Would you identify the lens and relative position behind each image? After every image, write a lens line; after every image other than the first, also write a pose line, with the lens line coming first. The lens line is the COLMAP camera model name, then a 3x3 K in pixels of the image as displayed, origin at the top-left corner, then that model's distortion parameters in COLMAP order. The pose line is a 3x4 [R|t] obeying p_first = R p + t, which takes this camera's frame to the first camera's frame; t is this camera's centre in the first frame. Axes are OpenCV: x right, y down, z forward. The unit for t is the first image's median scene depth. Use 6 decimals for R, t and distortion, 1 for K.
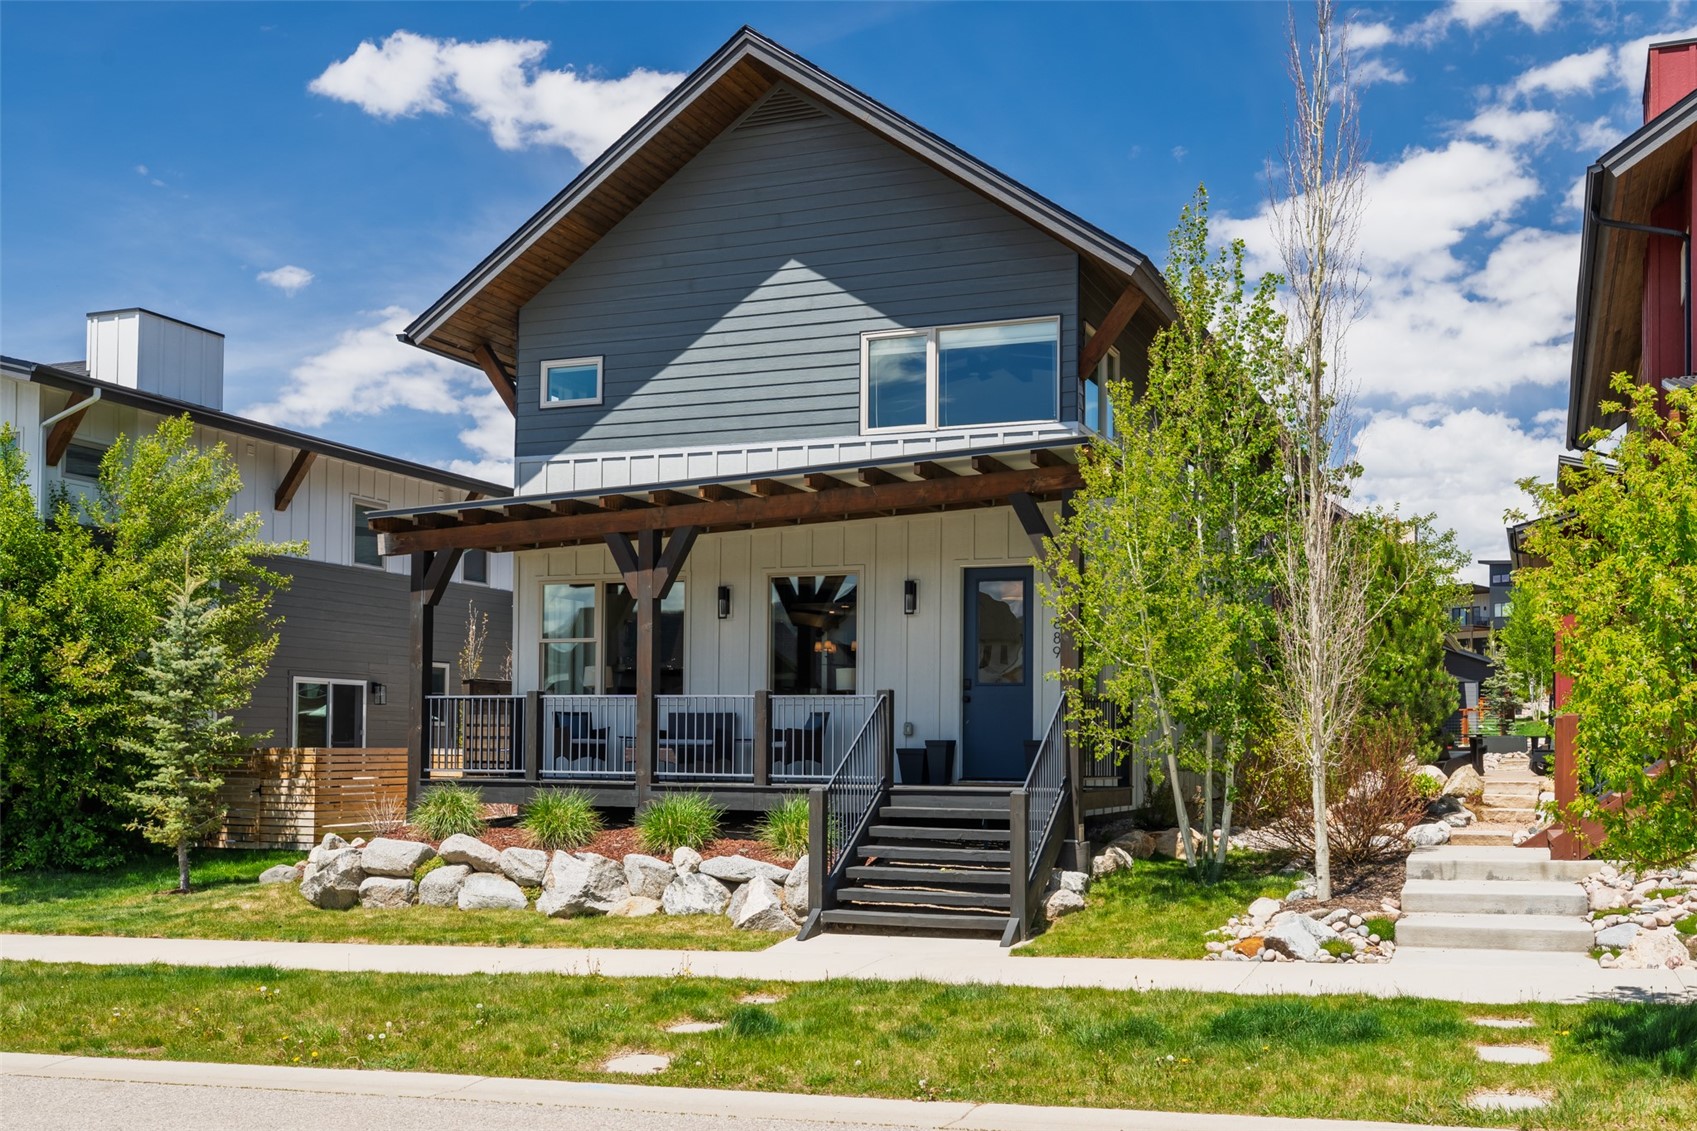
lens RADIAL K [[1536.1, 0, 848.5], [0, 1536.1, 564.2], [0, 0, 1]] dist [0.004705, -0.013766]
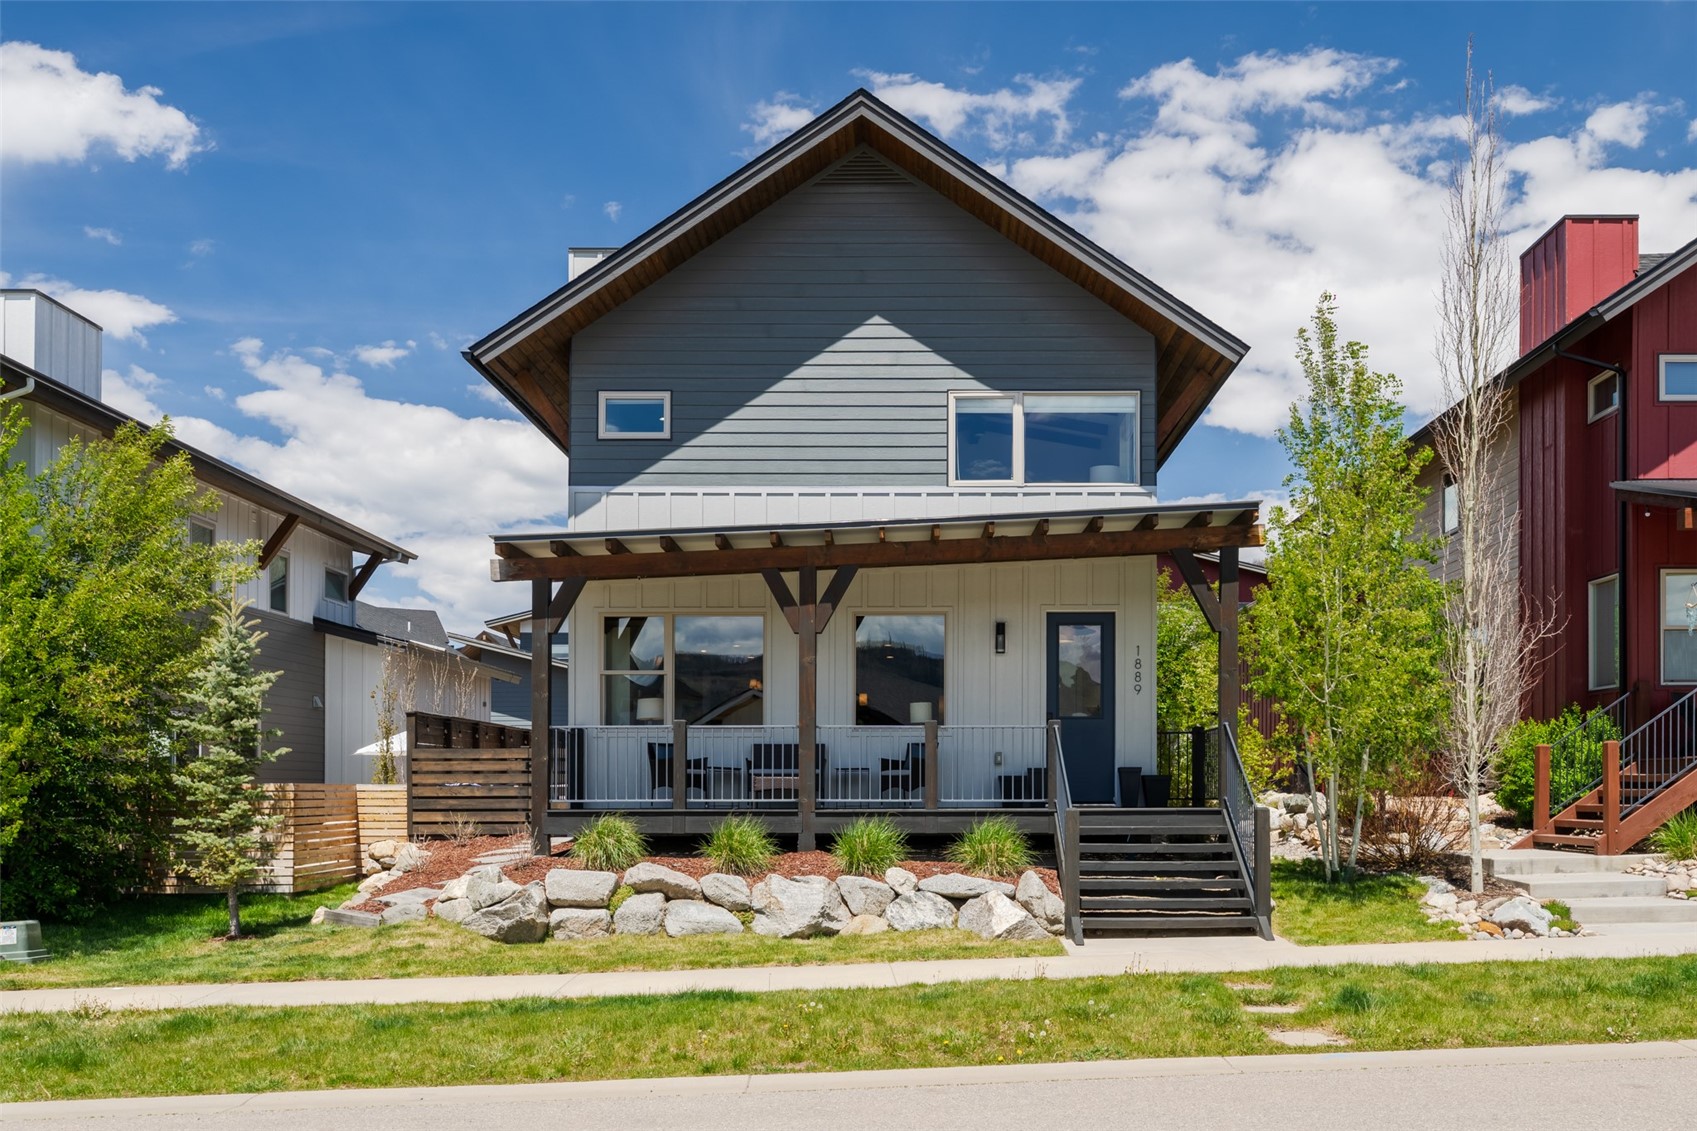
lens RADIAL K [[1504.9, 0, 853.9], [0, 1504.9, 632.5], [0, 0, 1]] dist [-0.001640, 0.010112]
pose [[0.939316, 0.025395, 0.342111, -0.426143], [-0.030609, 0.999483, 0.009850, 0.010469], [-0.341684, -0.019723, 0.939608, 0.030427]]
